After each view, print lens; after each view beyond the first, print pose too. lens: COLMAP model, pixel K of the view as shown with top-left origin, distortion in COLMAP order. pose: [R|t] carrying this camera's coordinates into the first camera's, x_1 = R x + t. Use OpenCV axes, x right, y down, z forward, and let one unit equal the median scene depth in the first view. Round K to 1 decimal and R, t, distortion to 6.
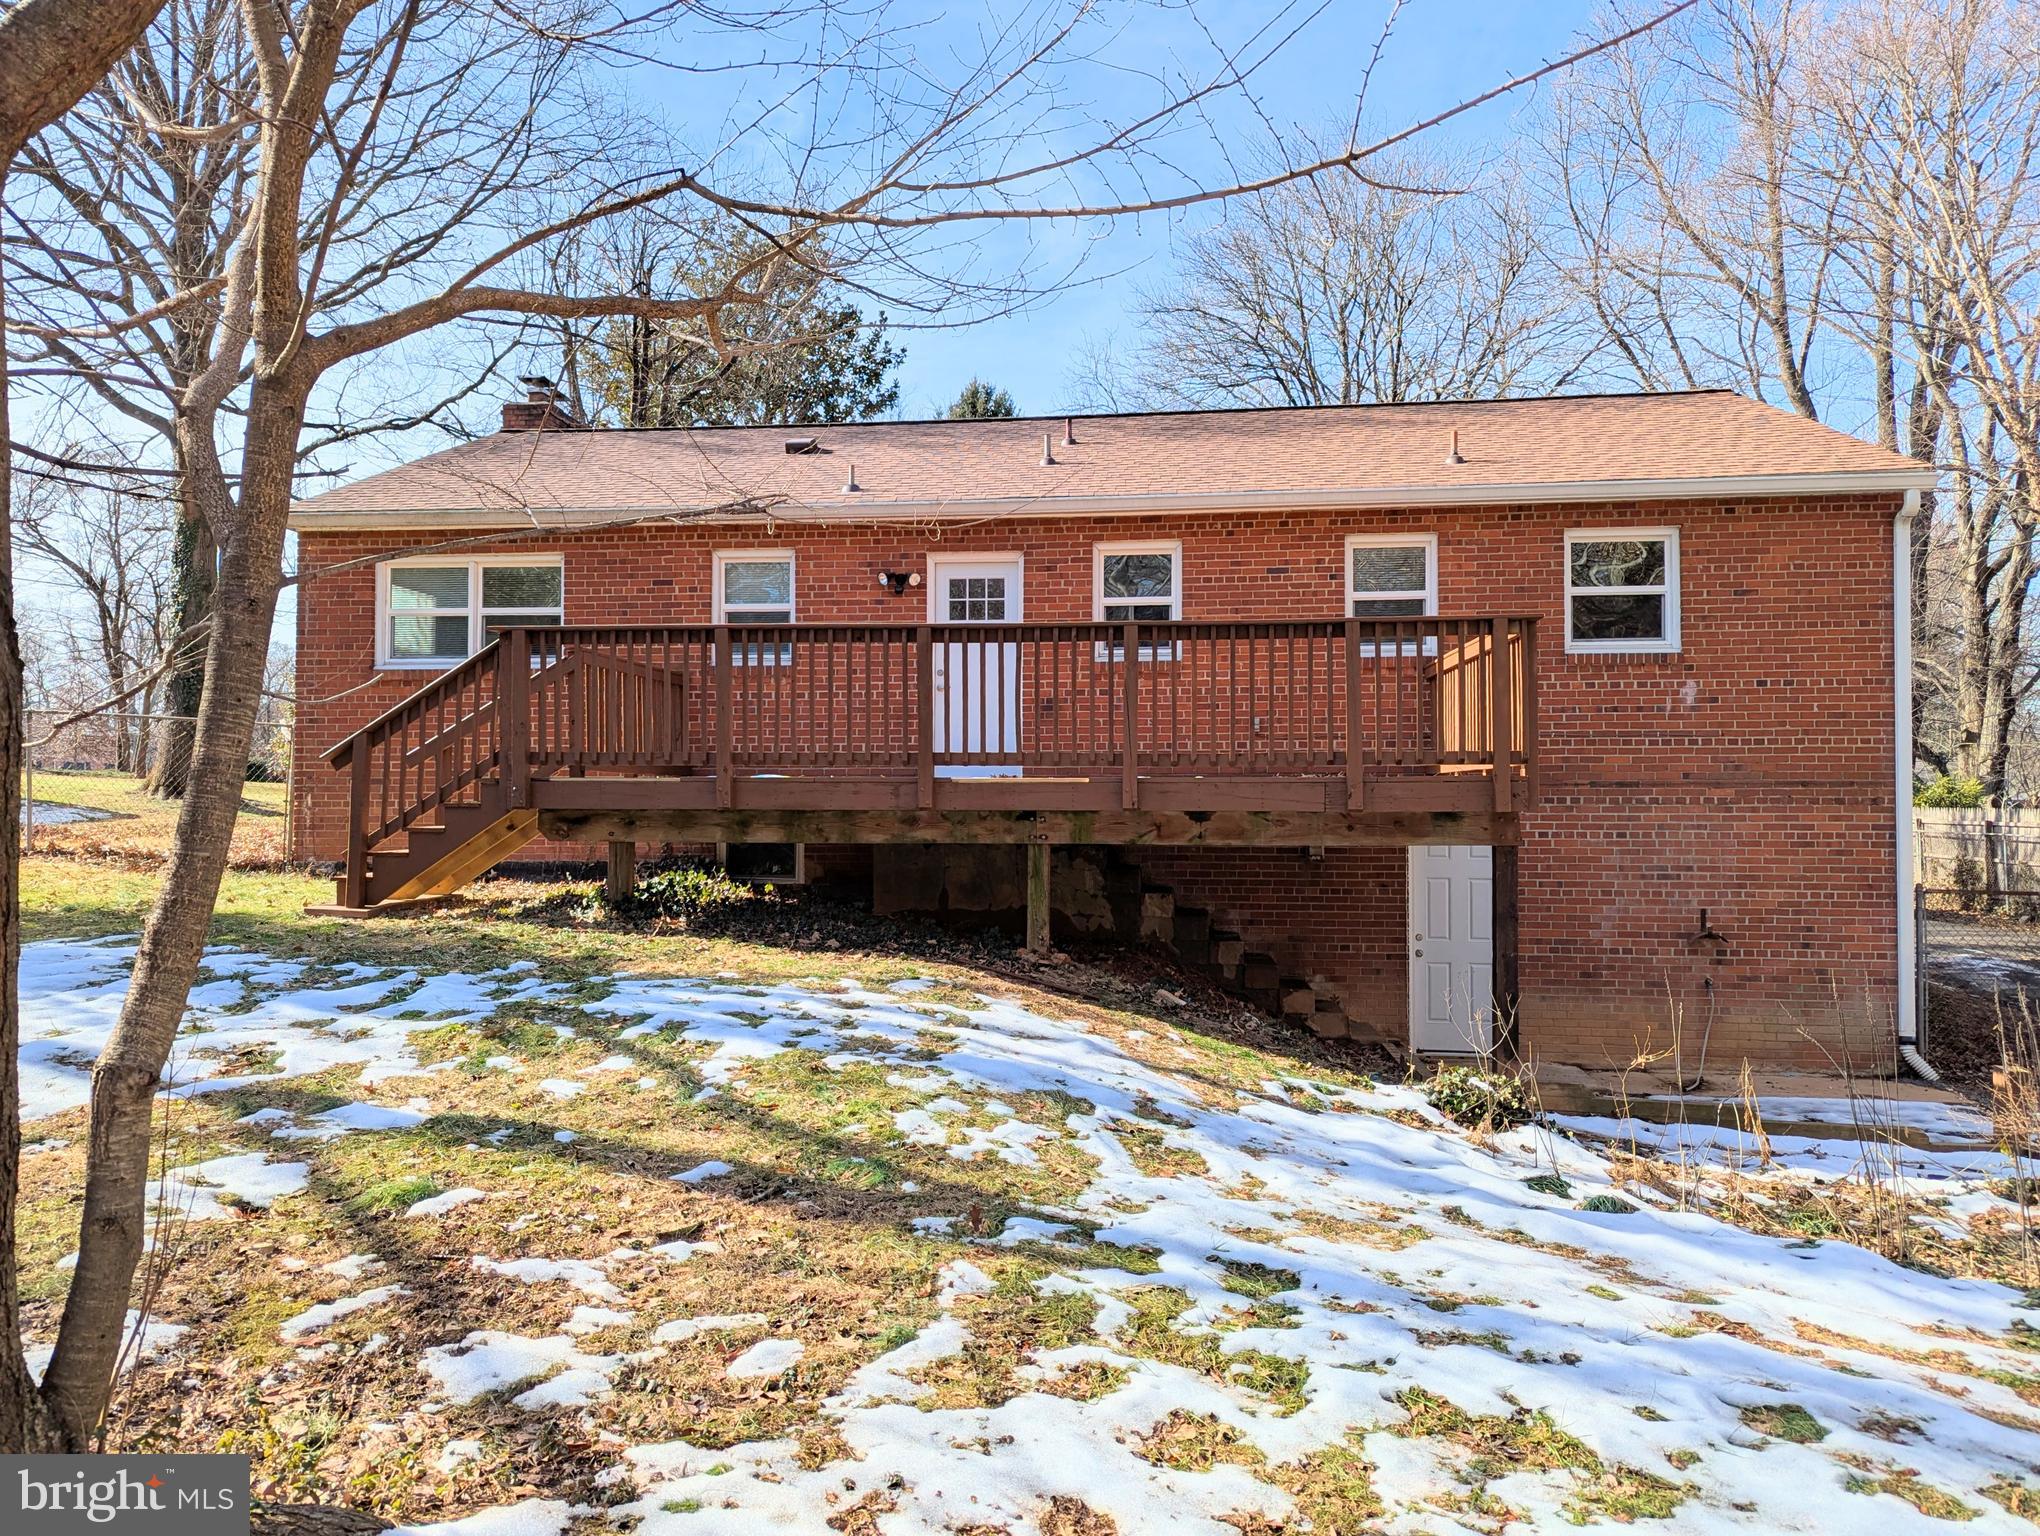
lens RADIAL K [[1459.7, 0, 1020.0], [0, 1459.7, 768.0], [0, 0, 1]] dist [0.019705, -0.008065]
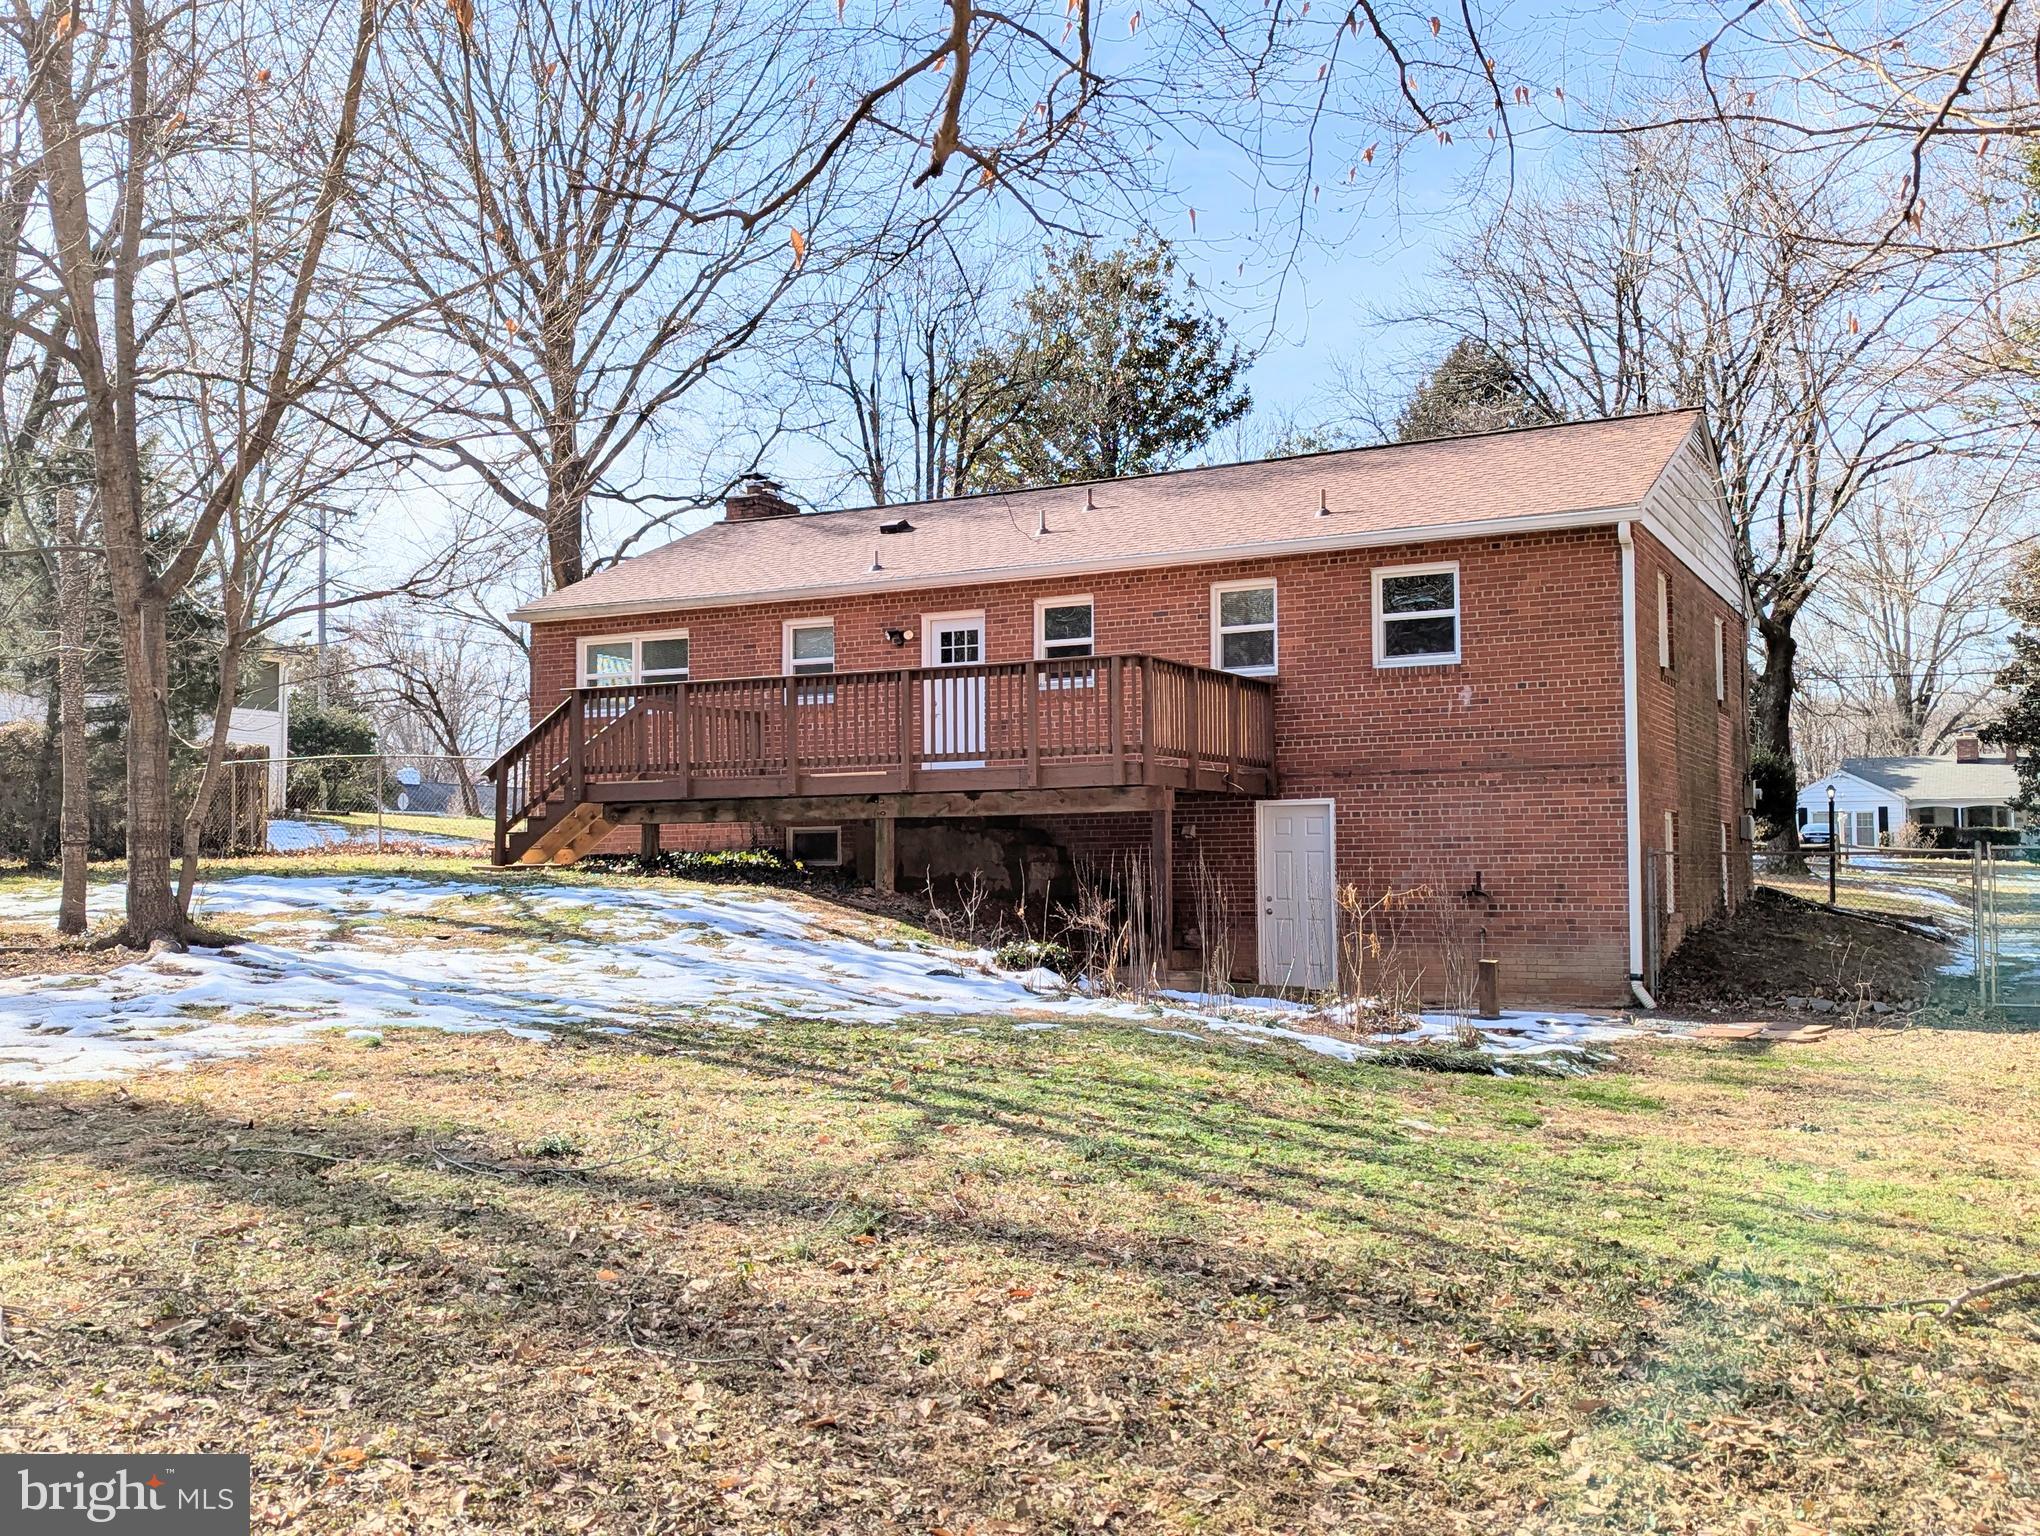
lens RADIAL K [[1834.4, 0, 1020.0], [0, 1834.4, 768.0], [0, 0, 1]] dist [0.001271, -0.000170]
pose [[0.941241, -0.029426, -0.336450, 0.583470], [0.019726, 0.999286, -0.032211, 0.048112], [0.337158, 0.023682, 0.941150, -0.536124]]
